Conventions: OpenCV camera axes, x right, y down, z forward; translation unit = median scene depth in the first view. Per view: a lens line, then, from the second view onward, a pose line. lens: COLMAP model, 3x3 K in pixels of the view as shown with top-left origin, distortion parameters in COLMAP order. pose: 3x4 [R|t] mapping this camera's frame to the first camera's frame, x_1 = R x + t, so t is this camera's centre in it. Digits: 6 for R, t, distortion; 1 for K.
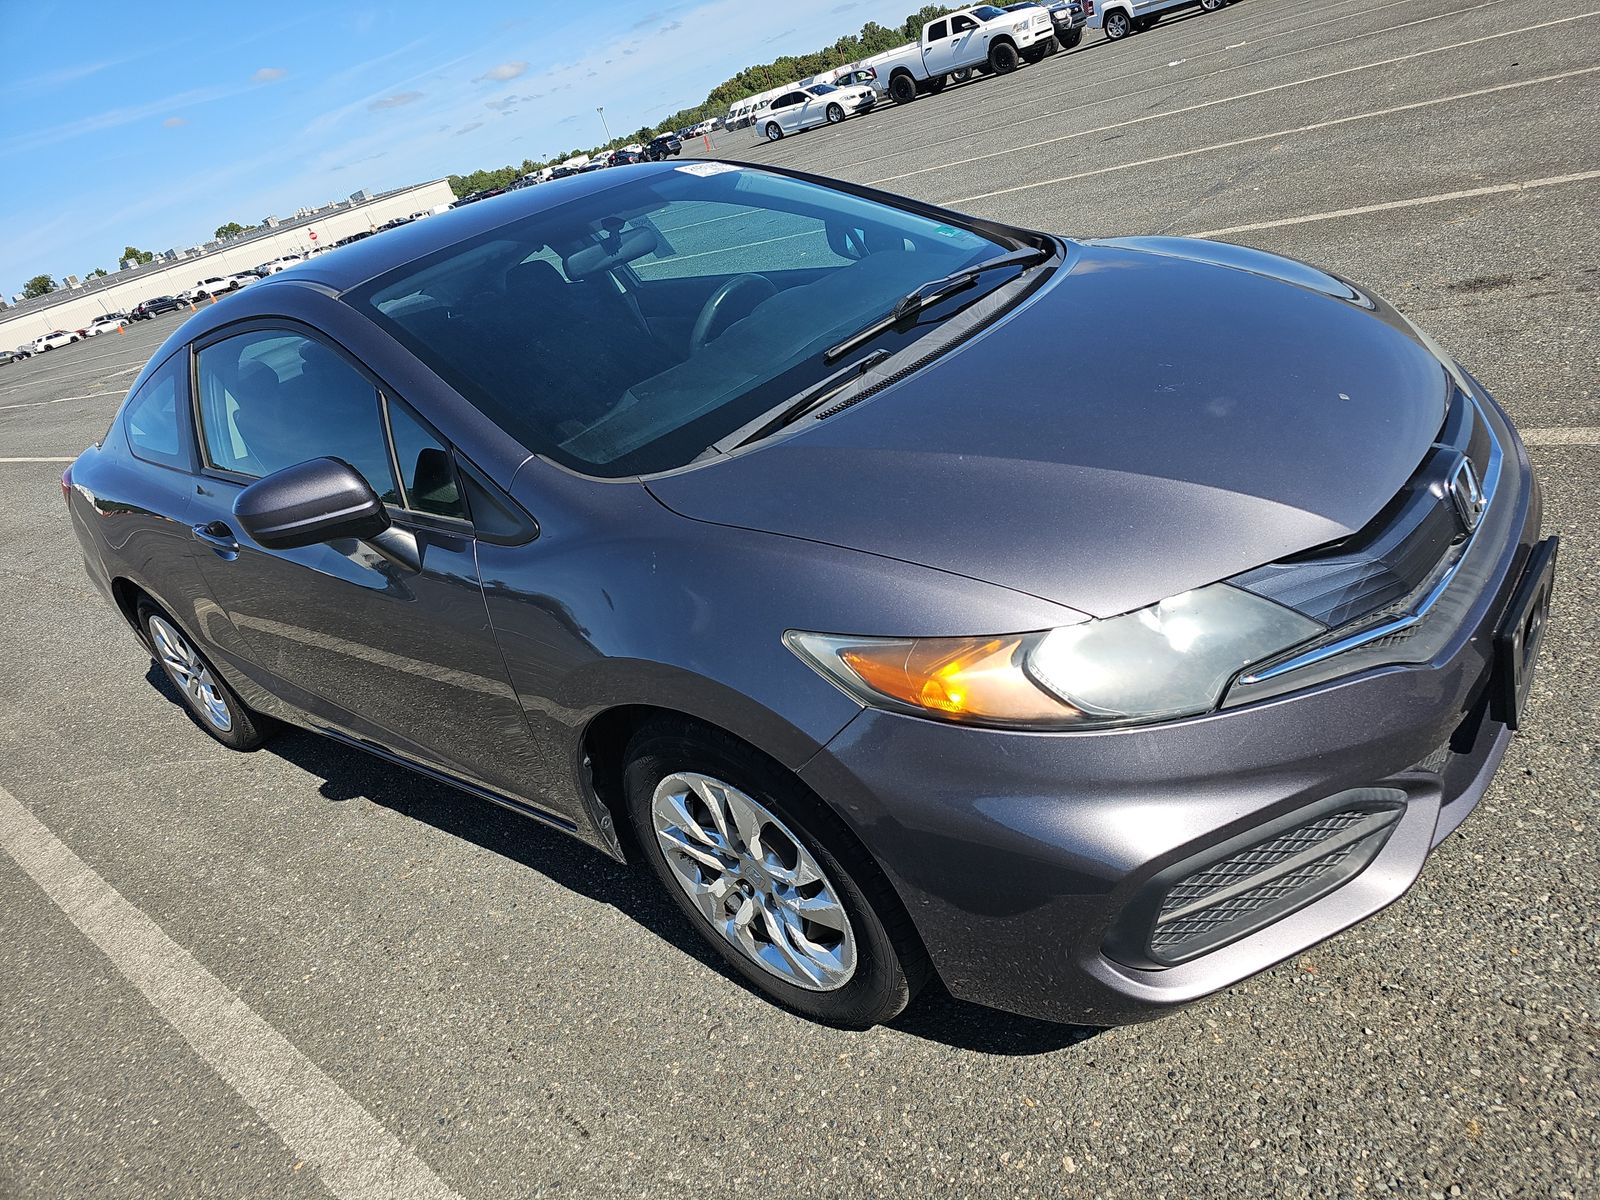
lens RADIAL K [[1010.5, 0, 800.0], [0, 1010.5, 600.0], [0, 0, 1]] dist [0.047247, -0.045758]
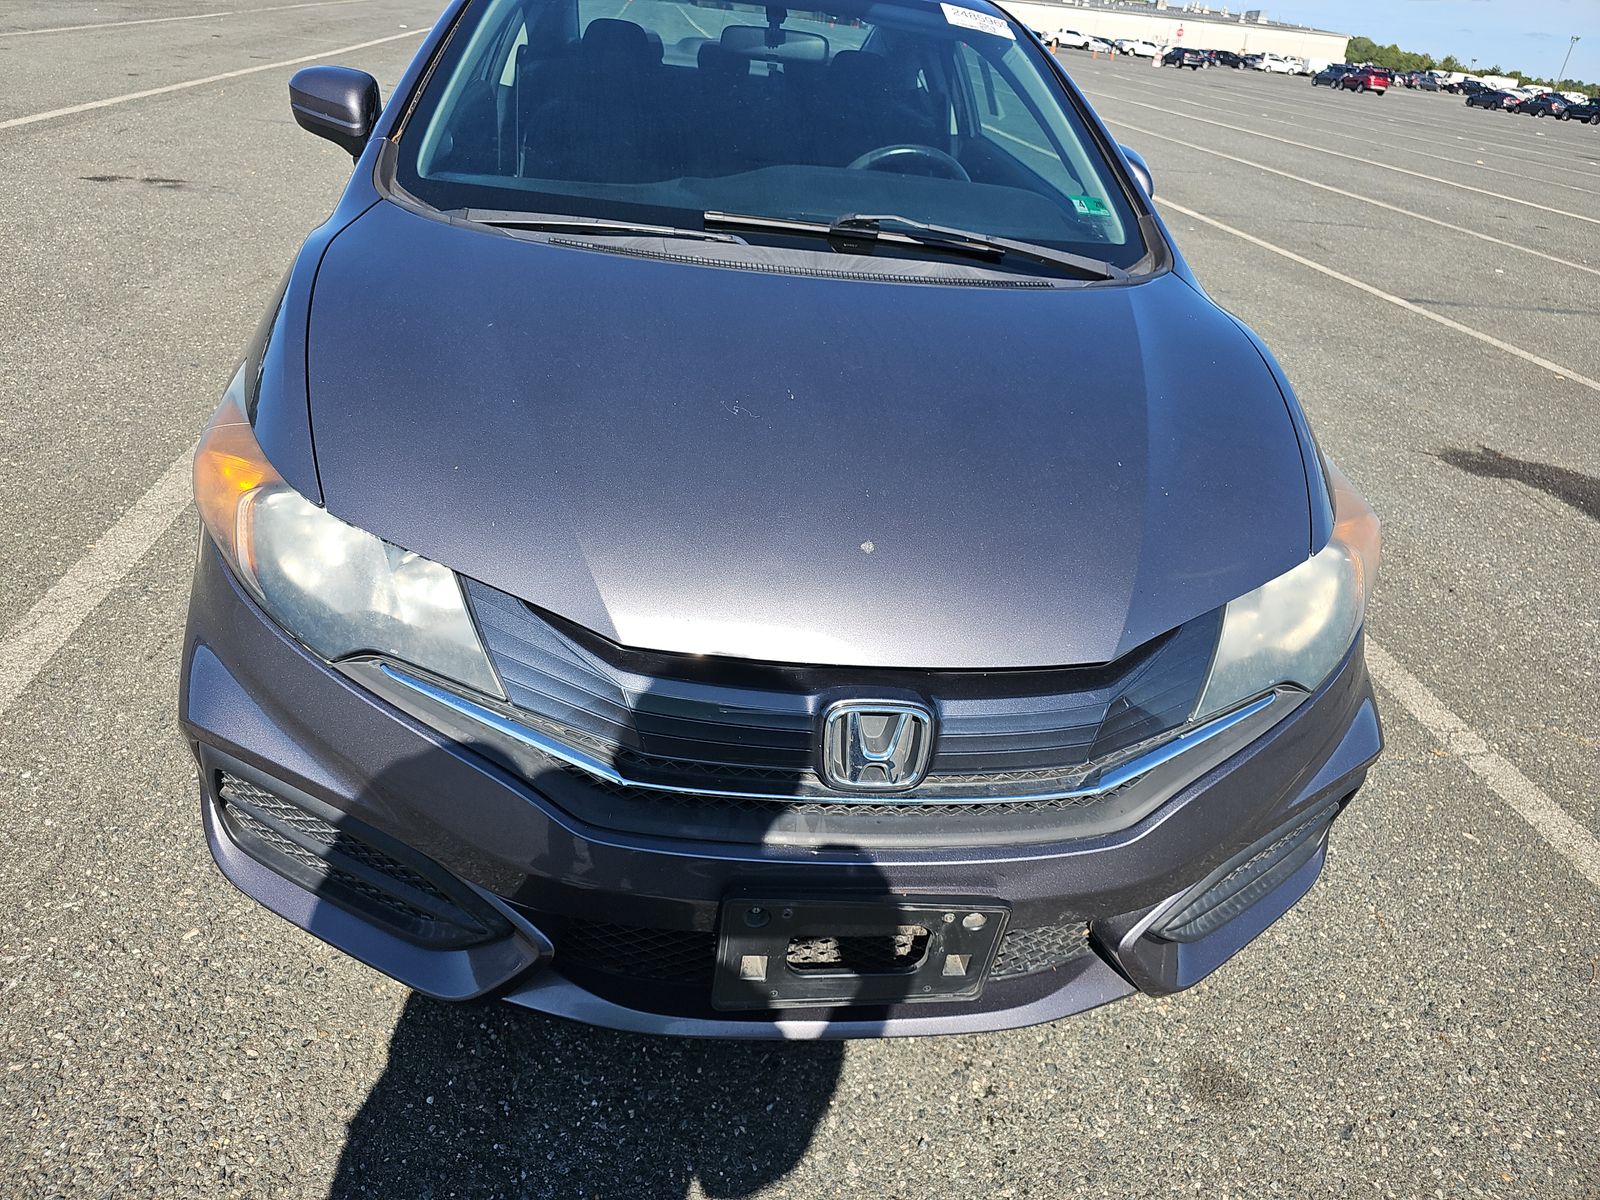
lens RADIAL K [[1010.5, 0, 800.0], [0, 1010.5, 600.0], [0, 0, 1]] dist [0.047247, -0.045758]
pose [[0.661455, 0.636324, -0.396950, 0.669039], [-0.574438, 0.770133, 0.277338, -0.282043], [0.482181, 0.044577, 0.874937, 0.273705]]
